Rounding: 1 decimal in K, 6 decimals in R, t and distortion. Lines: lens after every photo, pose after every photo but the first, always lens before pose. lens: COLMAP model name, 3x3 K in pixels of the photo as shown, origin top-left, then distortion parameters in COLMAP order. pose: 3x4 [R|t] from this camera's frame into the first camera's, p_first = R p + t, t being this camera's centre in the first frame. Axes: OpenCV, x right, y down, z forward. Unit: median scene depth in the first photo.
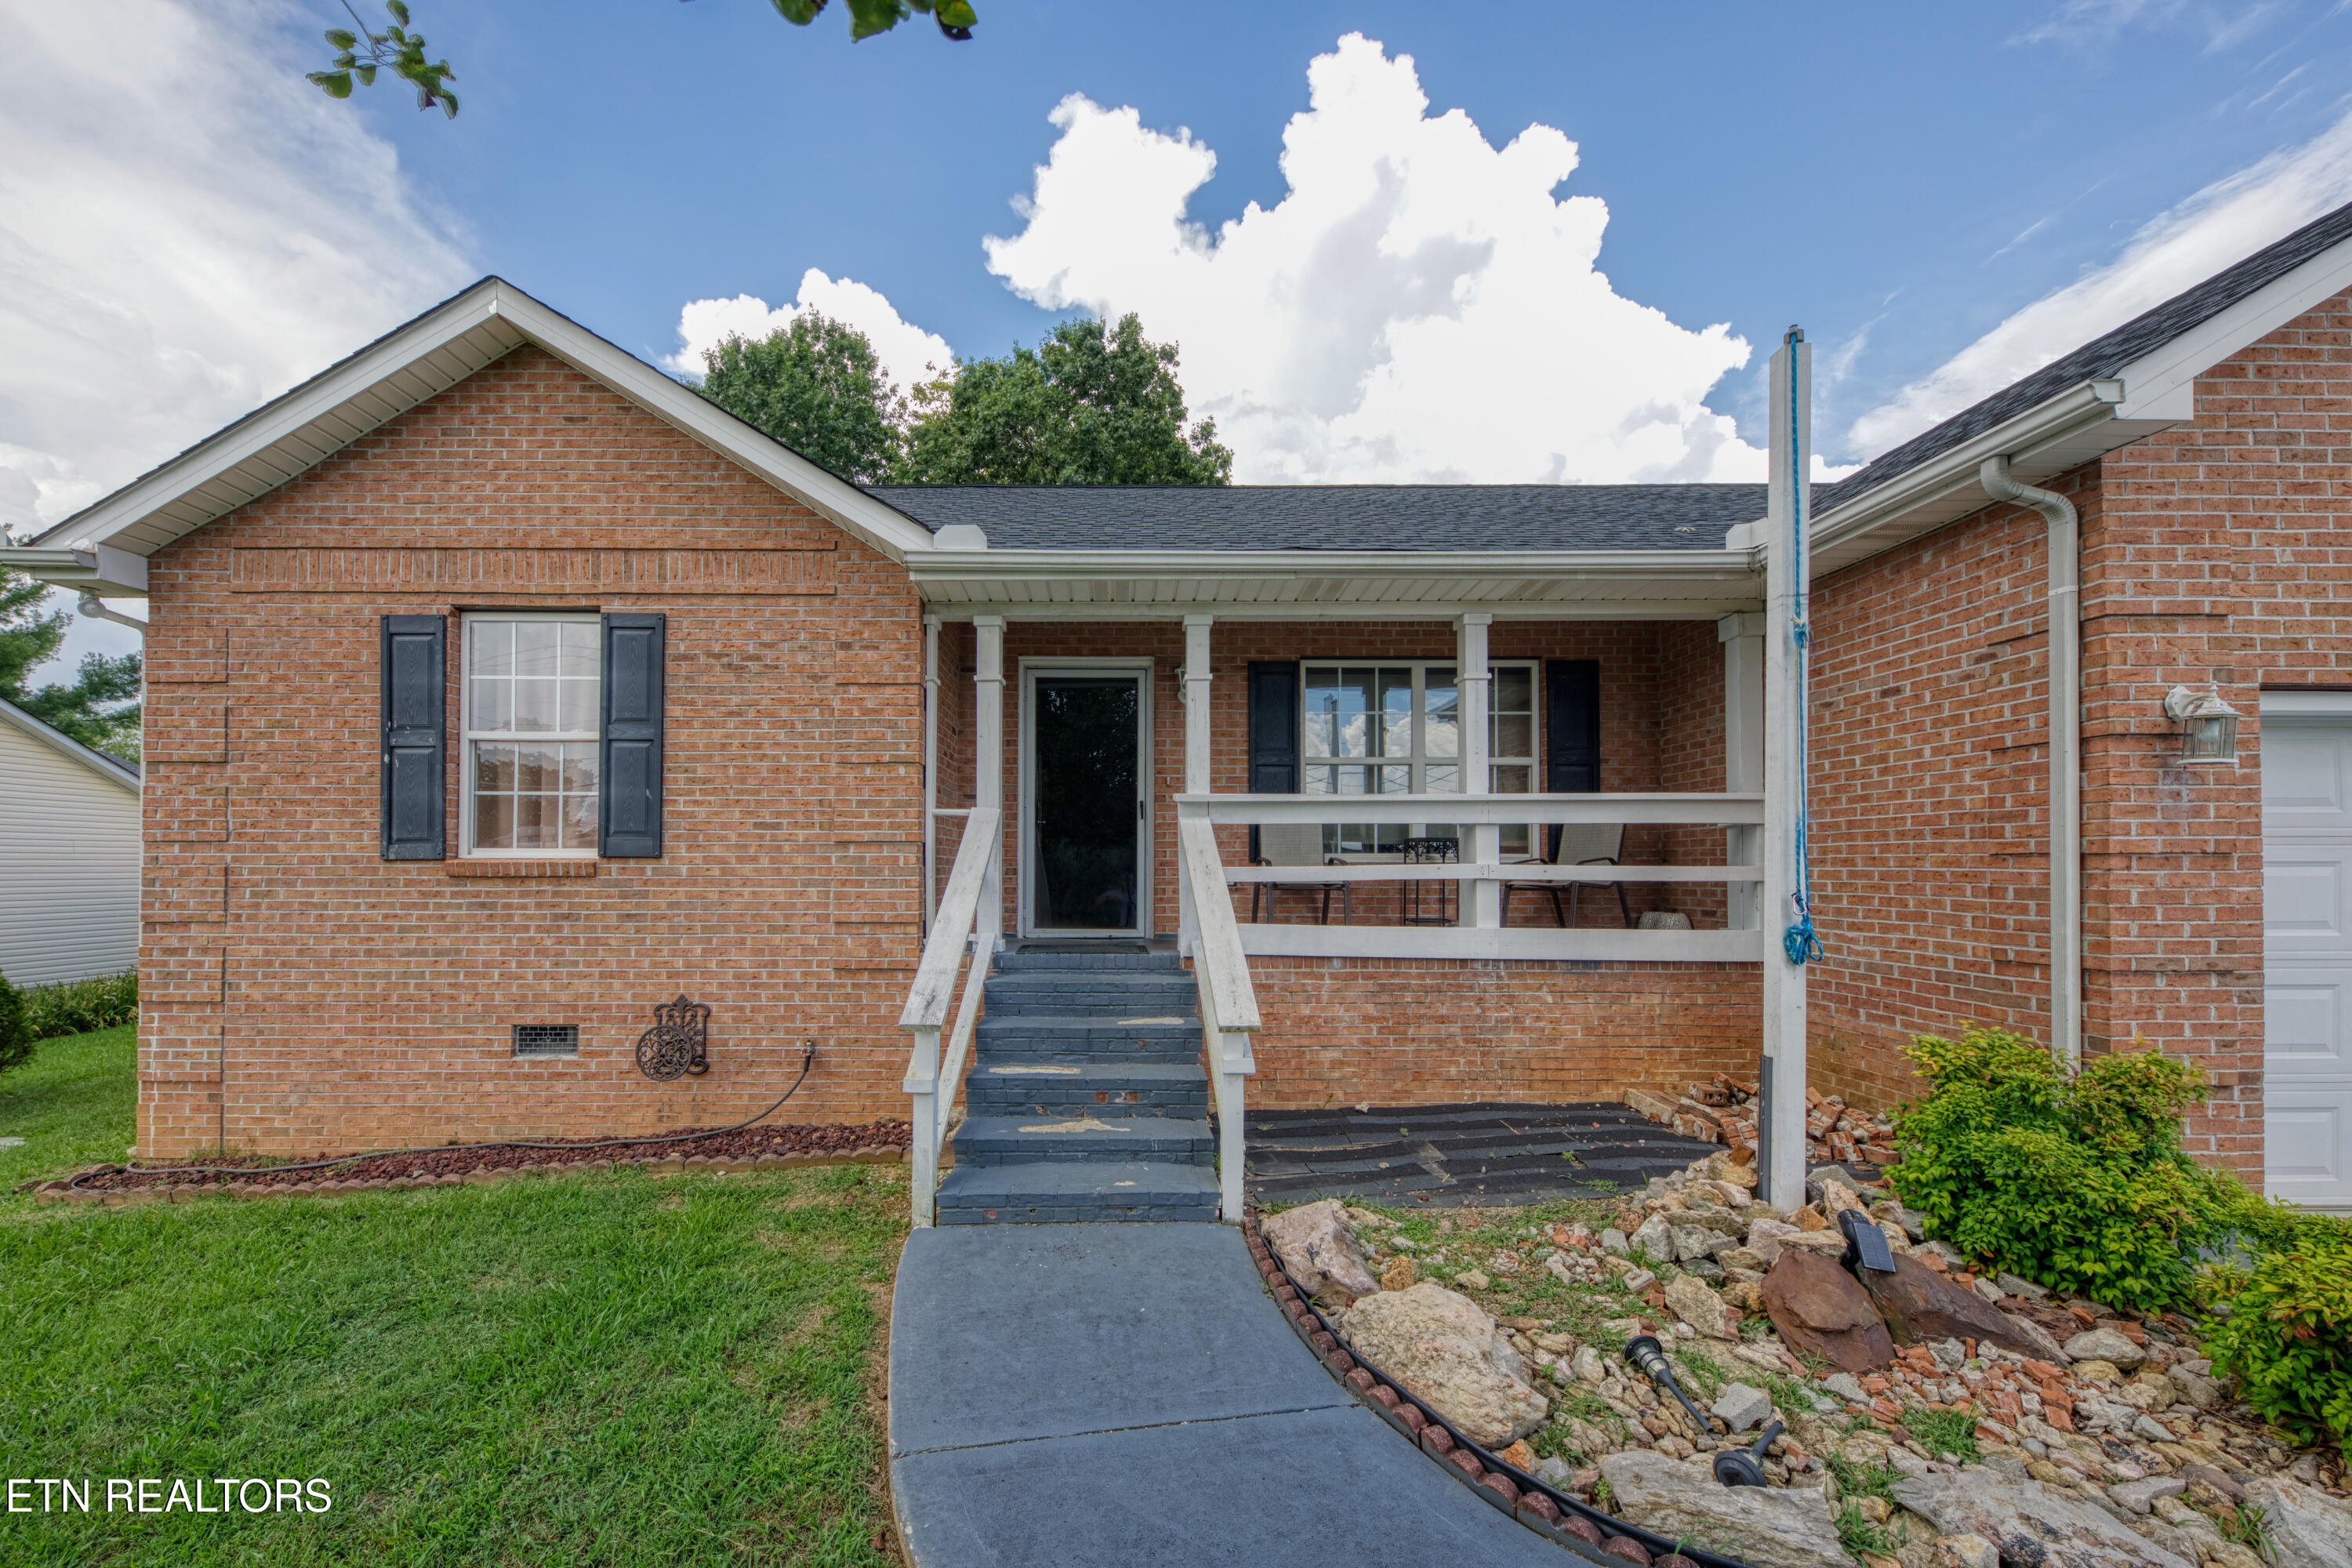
lens RADIAL K [[935.8, 0, 1138.0], [0, 935.8, 853.7], [0, 0, 1]] dist [0.003570, 0.000280]
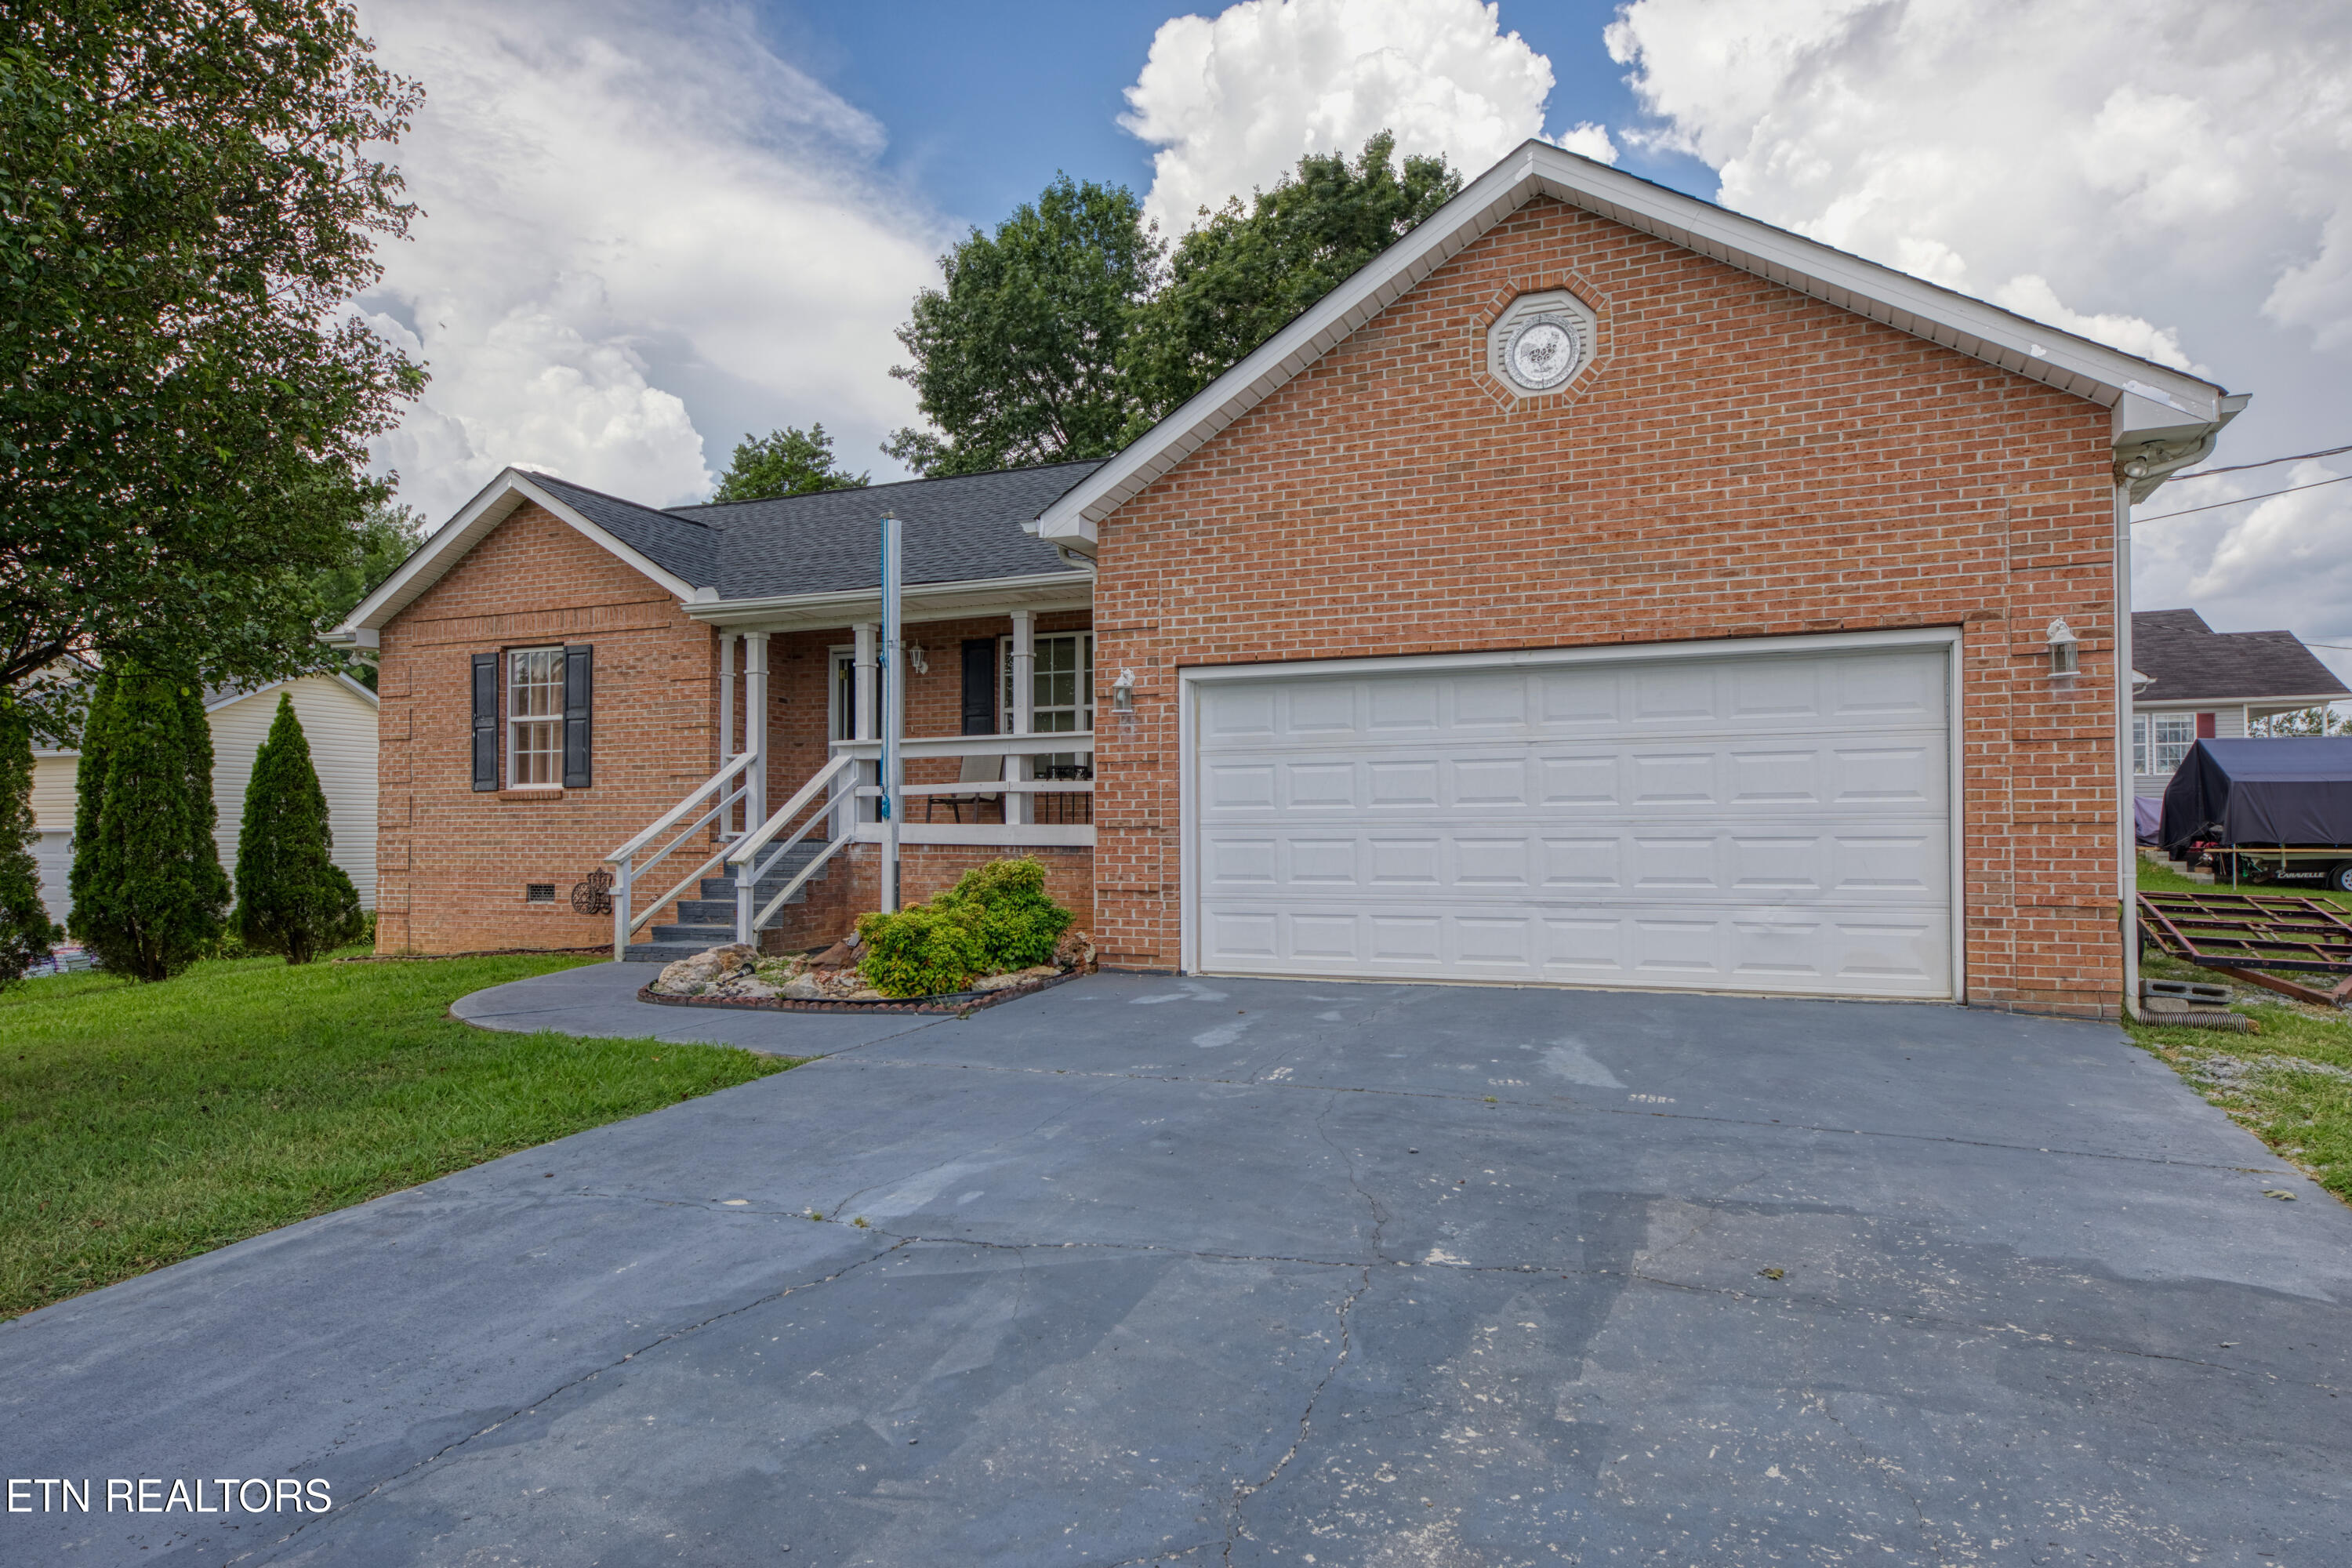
lens RADIAL K [[1460.6, 0, 1183.8], [0, 1460.6, 802.6], [0, 0, 1]] dist [0.024824, -0.002842]
pose [[0.915477, -0.013795, -0.402134, 1.564945], [0.009617, 0.999877, -0.012407, 0.076412], [0.402255, 0.007491, 0.915497, -1.020511]]
